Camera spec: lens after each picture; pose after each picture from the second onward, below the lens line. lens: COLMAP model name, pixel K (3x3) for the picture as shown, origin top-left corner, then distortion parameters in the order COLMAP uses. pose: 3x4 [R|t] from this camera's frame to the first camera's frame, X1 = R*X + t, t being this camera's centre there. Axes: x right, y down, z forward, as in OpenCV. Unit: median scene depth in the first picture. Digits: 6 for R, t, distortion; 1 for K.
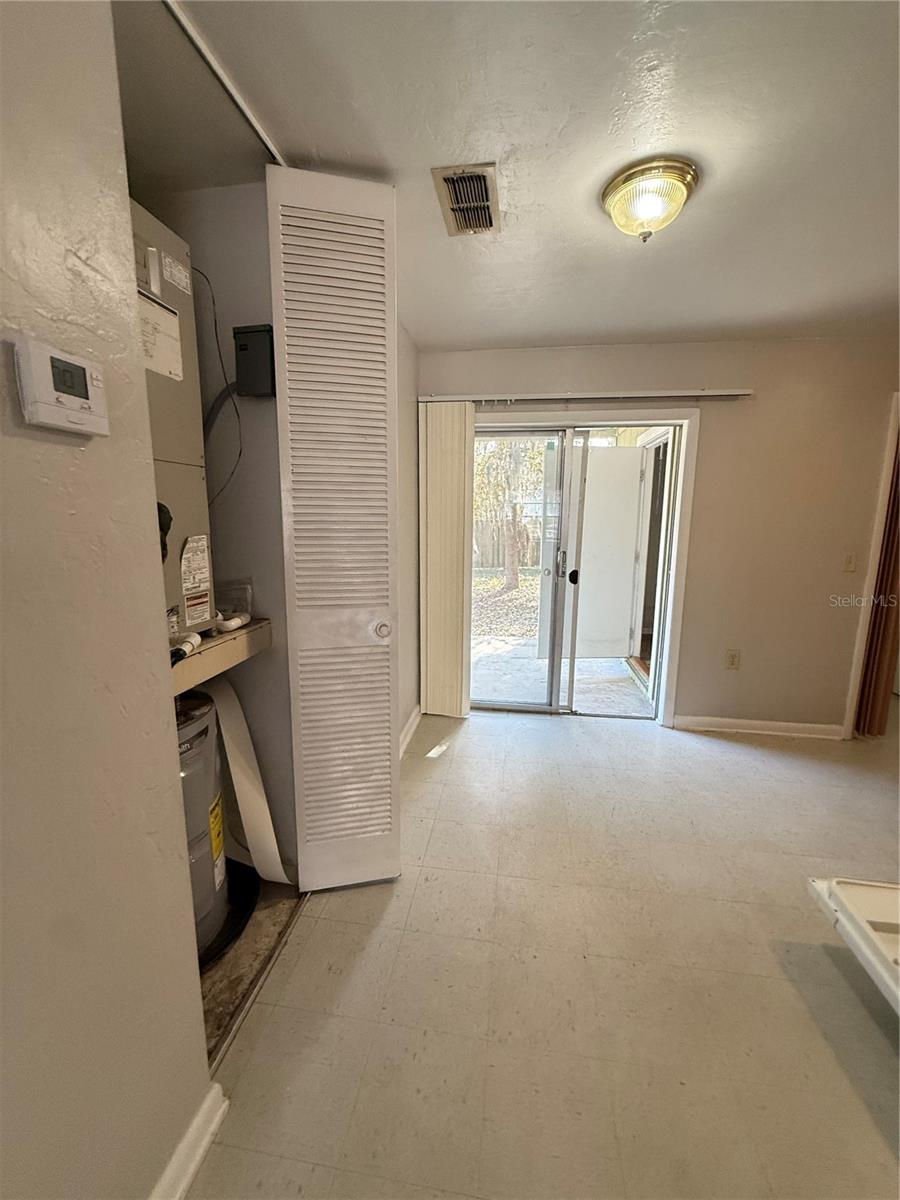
lens RADIAL K [[478.4, 0, 451.2], [0, 478.4, 595.3], [0, 0, 1]] dist [-0.001414, 0.000543]
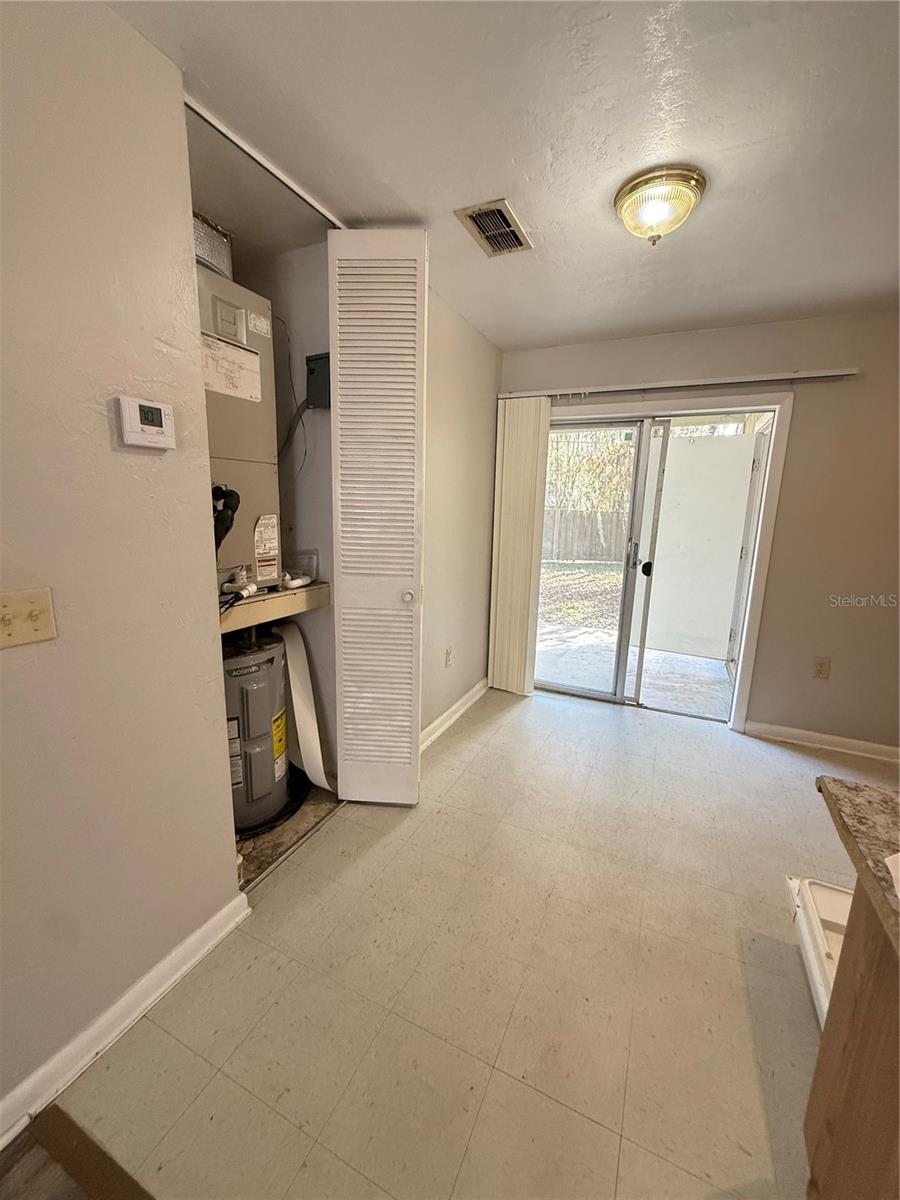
lens RADIAL K [[478.4, 0, 451.2], [0, 478.4, 595.3], [0, 0, 1]] dist [-0.001414, 0.000543]
pose [[0.956583, 0.068686, -0.283250, 0.300335], [-0.062926, 0.997585, 0.029396, 0.024985], [0.284585, -0.010296, 0.958596, -0.131234]]
